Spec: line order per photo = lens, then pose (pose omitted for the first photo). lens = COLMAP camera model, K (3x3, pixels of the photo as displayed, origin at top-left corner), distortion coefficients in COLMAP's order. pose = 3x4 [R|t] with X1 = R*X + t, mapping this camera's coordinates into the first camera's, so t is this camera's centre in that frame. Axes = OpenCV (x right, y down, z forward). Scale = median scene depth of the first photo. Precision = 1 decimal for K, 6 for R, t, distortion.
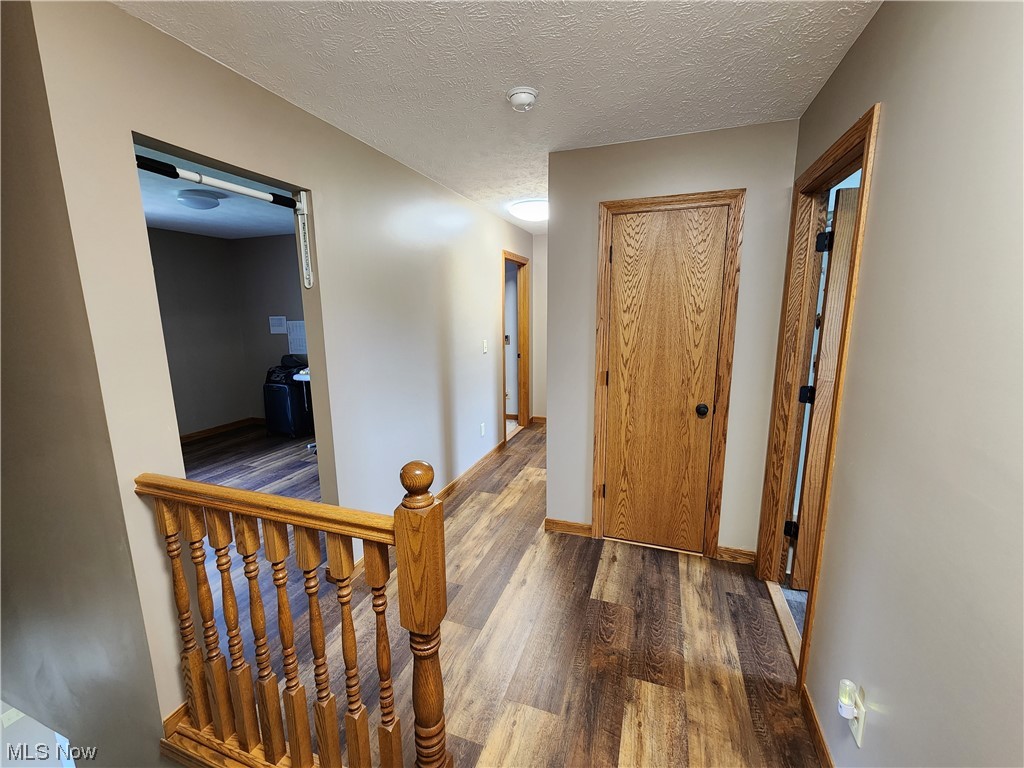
lens RADIAL K [[420.1, 0, 507.3], [0, 420.1, 386.3], [0, 0, 1]] dist [0.001357, -0.002573]
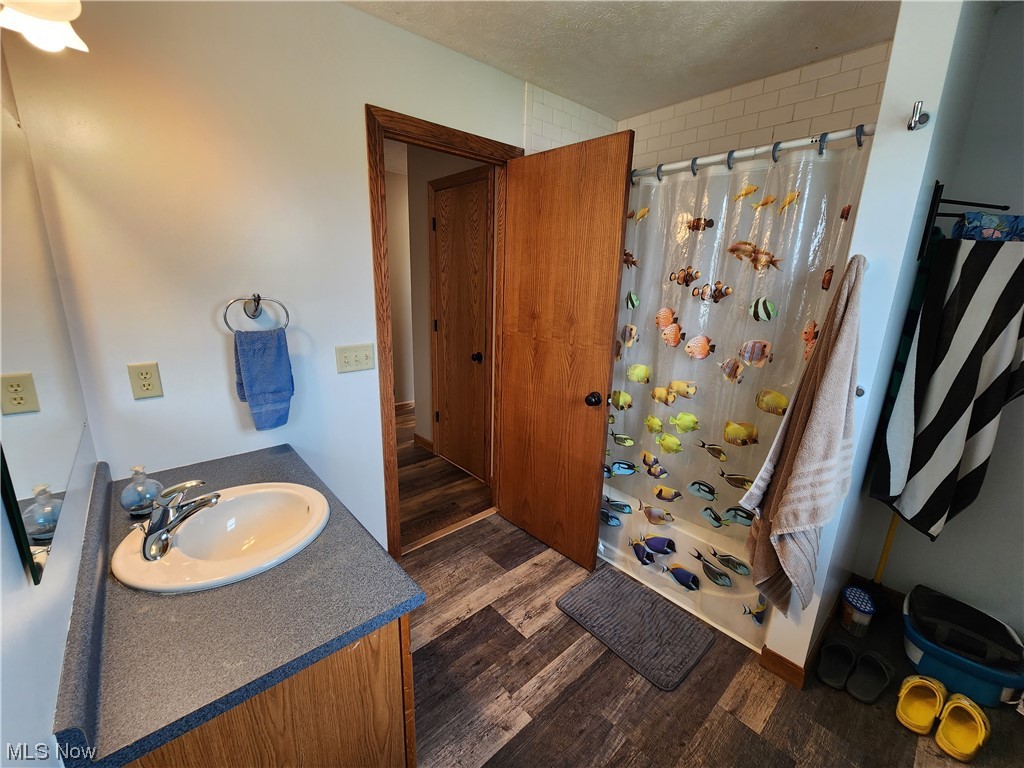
lens RADIAL K [[420.1, 0, 502.6], [0, 420.1, 379.2], [0, 0, 1]] dist [0.001357, -0.002573]
pose [[0.879415, 0.142054, -0.454368, 1.029461], [-0.109863, 0.989237, 0.096641, -0.003968], [0.463206, -0.035069, 0.885557, -0.016045]]
